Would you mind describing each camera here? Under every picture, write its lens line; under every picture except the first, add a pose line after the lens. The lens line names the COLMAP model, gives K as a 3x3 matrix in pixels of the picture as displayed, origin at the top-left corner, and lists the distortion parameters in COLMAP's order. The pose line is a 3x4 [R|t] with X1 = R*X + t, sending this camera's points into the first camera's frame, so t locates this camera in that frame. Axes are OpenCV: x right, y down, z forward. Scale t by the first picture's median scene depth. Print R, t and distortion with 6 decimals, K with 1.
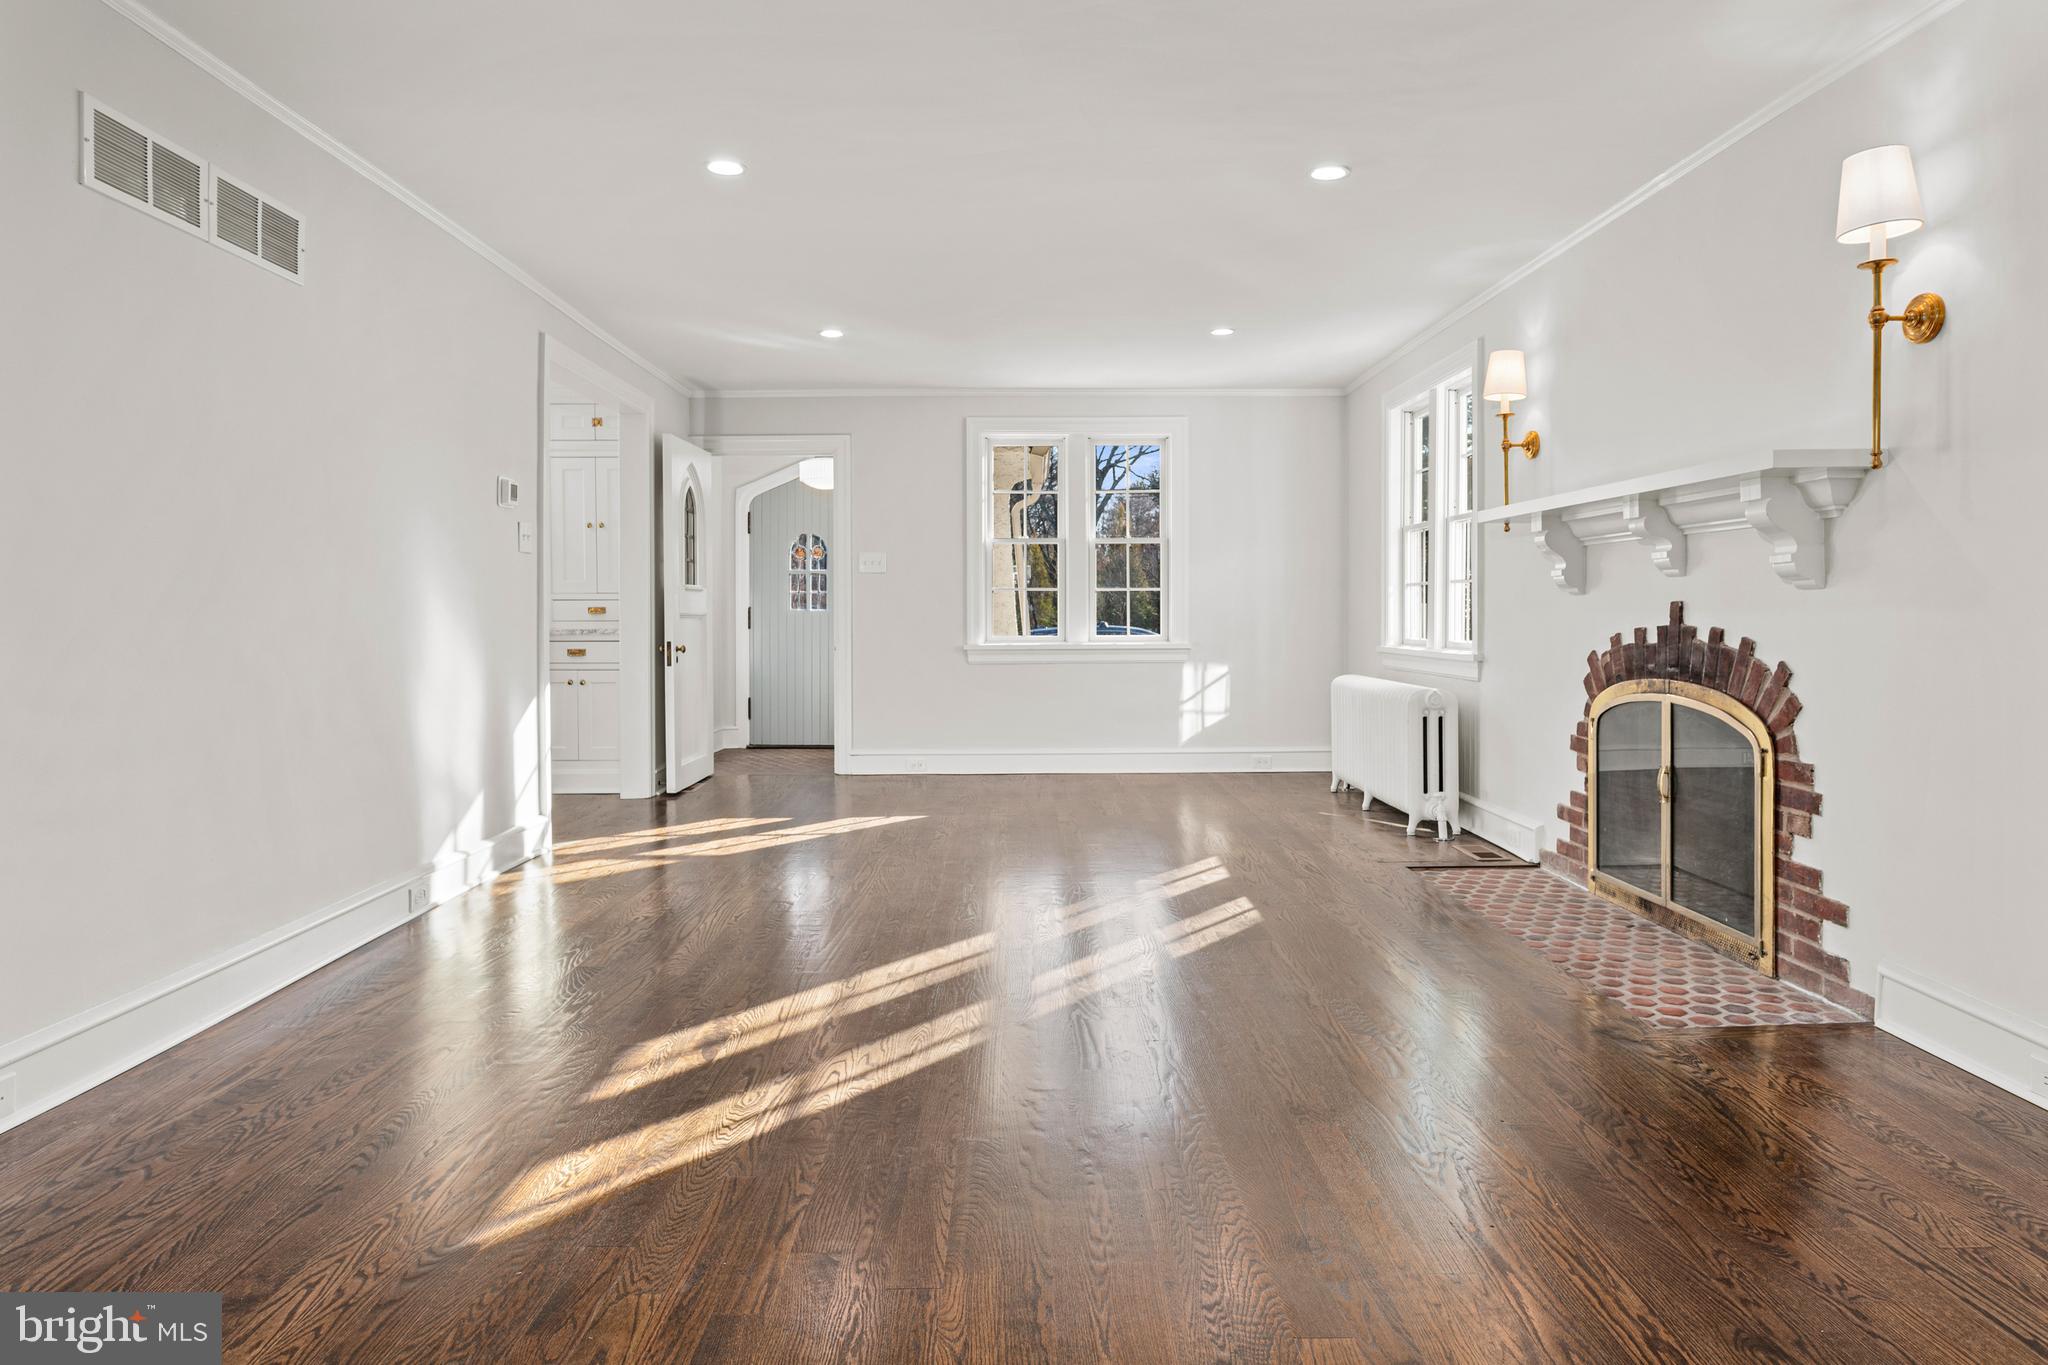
lens RADIAL K [[1109.9, 0, 1025.3], [0, 1109.9, 611.1], [0, 0, 1]] dist [0.000795, -0.000066]
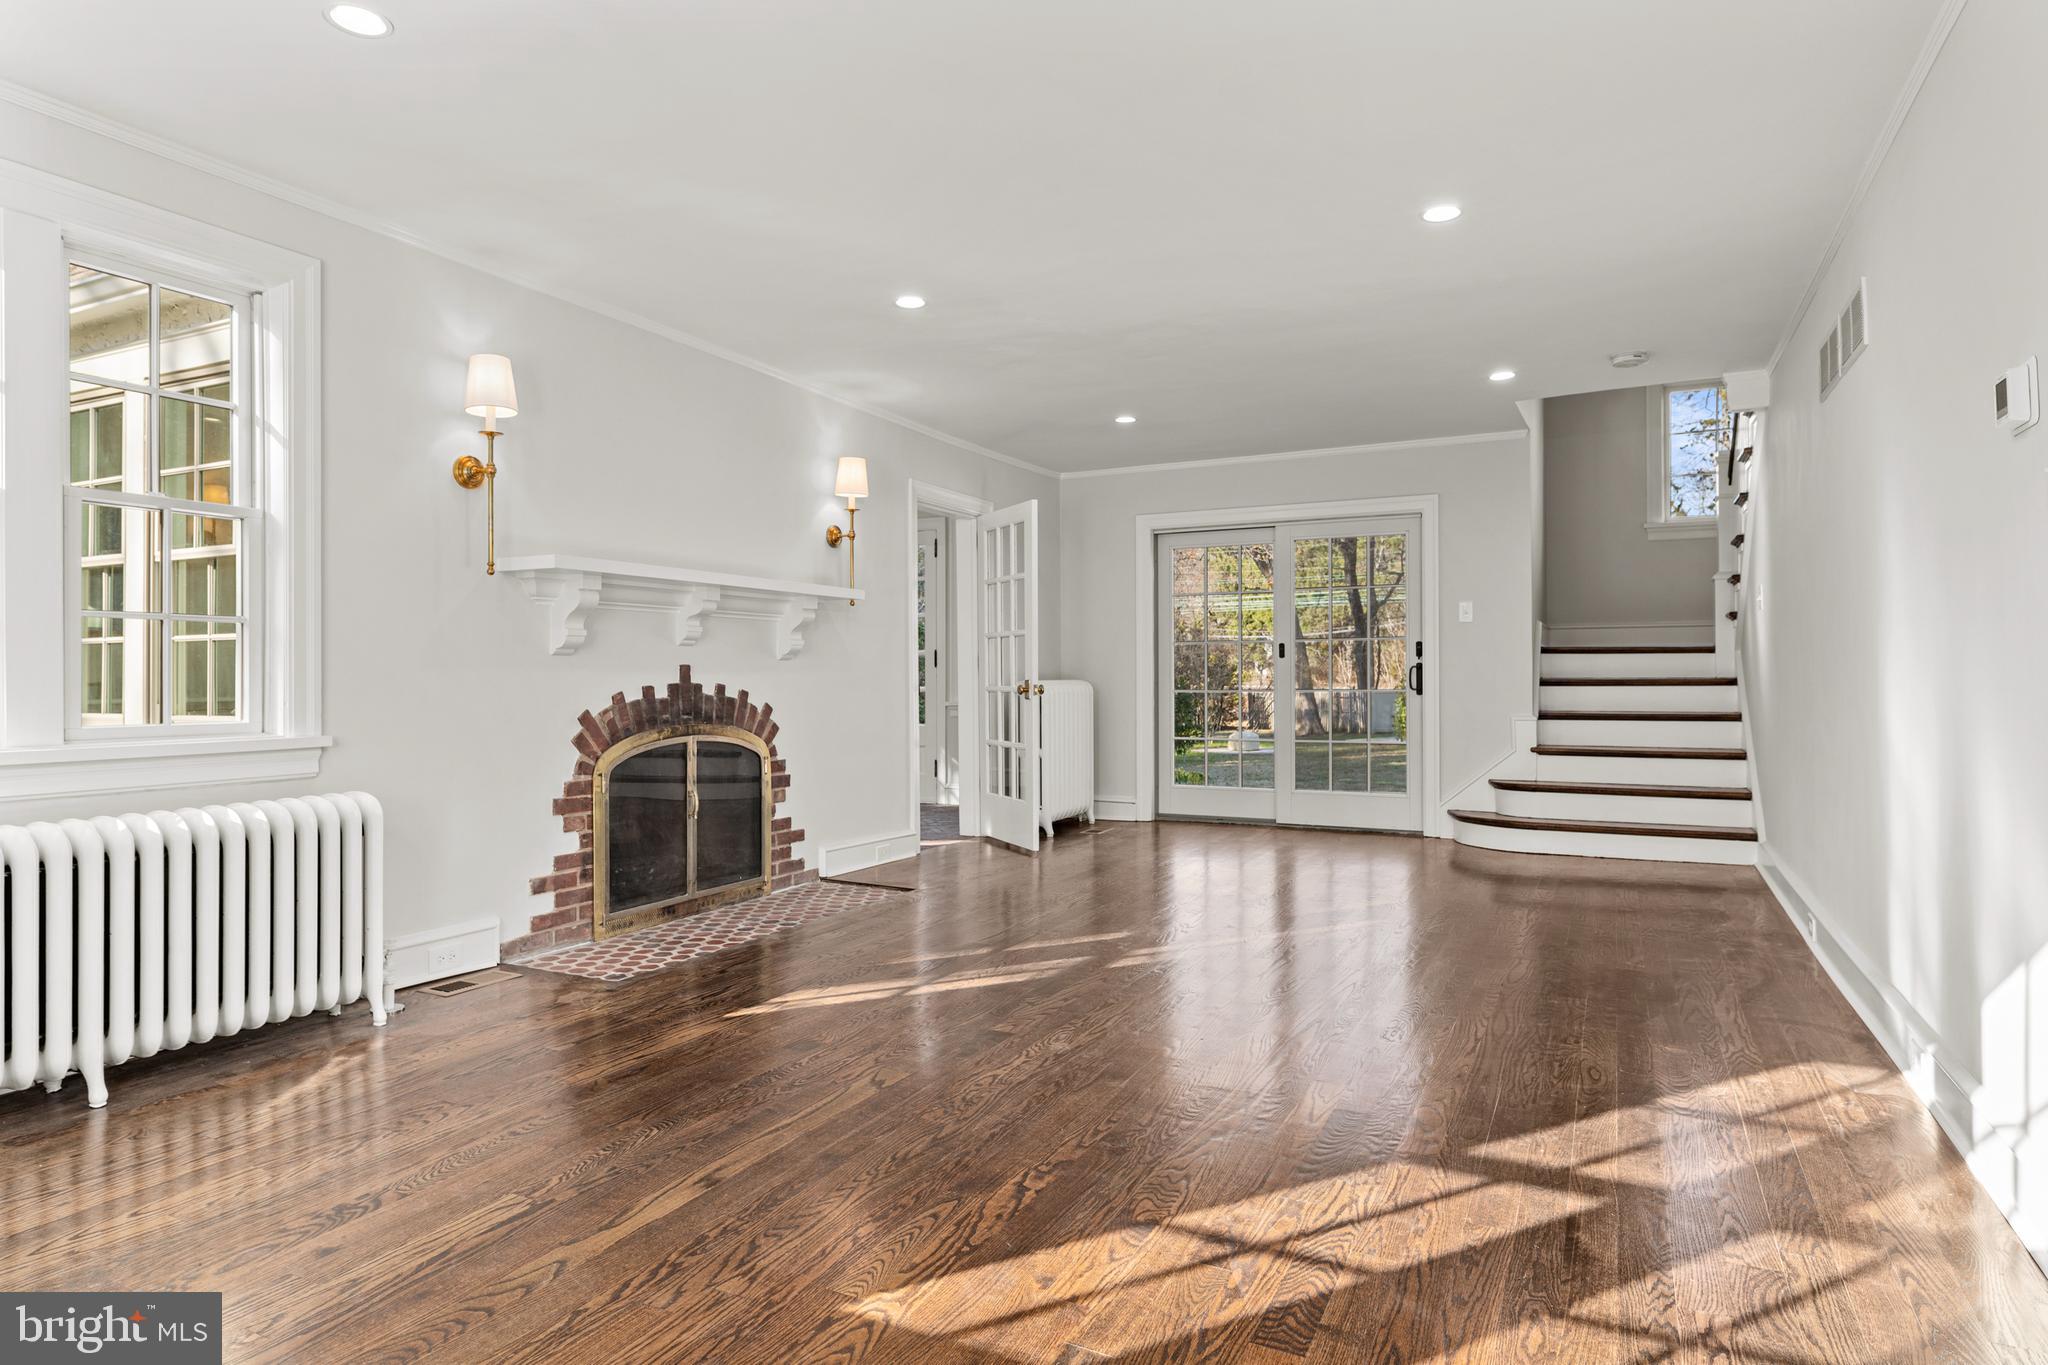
lens RADIAL K [[1112.8, 0, 1059.0], [0, 1112.8, 678.3], [0, 0, 1]] dist [0.003525, -0.000004]
pose [[-0.885558, -0.000412, 0.464528, -0.427504], [0.001048, 0.999995, 0.002885, 0.003957], [-0.464527, 0.003042, -0.885554, 2.025896]]
